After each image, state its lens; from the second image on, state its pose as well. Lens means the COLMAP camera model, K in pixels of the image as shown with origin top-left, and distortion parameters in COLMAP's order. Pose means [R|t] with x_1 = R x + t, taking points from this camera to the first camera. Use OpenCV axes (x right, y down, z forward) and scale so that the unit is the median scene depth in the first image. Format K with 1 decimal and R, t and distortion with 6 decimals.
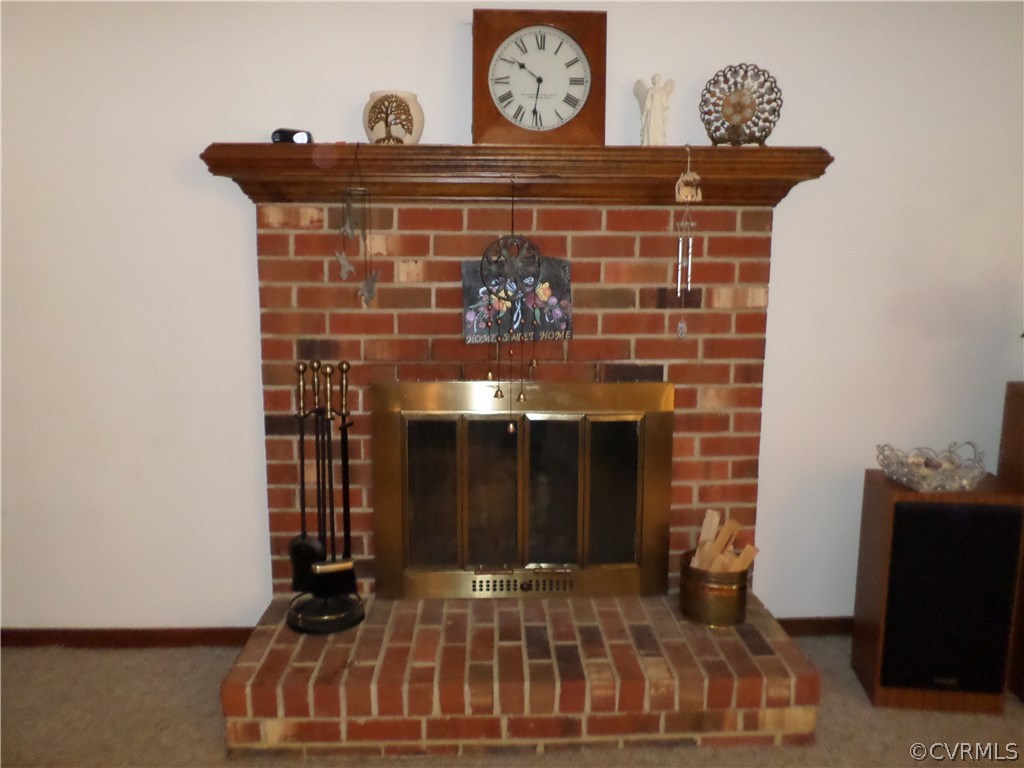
lens RADIAL K [[778.0, 0, 510.0], [0, 778.0, 390.7], [0, 0, 1]] dist [-0.001094, -0.019882]
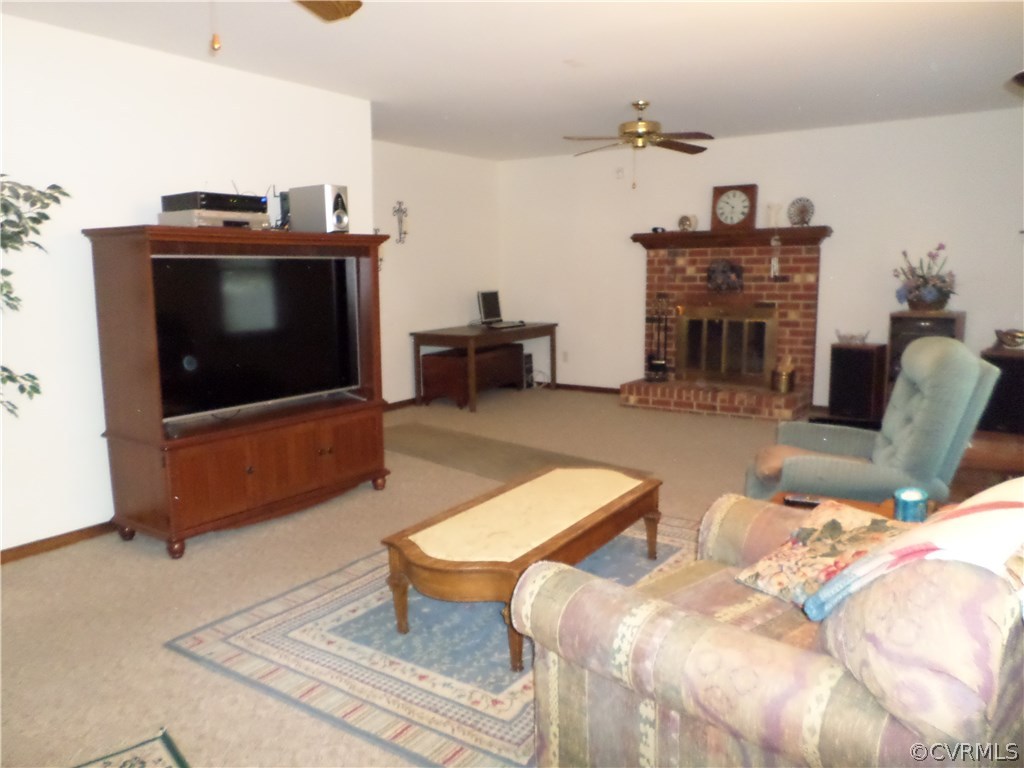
lens RADIAL K [[778.0, 0, 510.3], [0, 778.0, 384.4], [0, 0, 1]] dist [-0.001094, -0.019882]
pose [[0.794996, 0.075703, -0.601872, 1.208797], [-0.085930, 0.996231, 0.011802, 0.326718], [0.600497, 0.042336, 0.798505, -1.899791]]
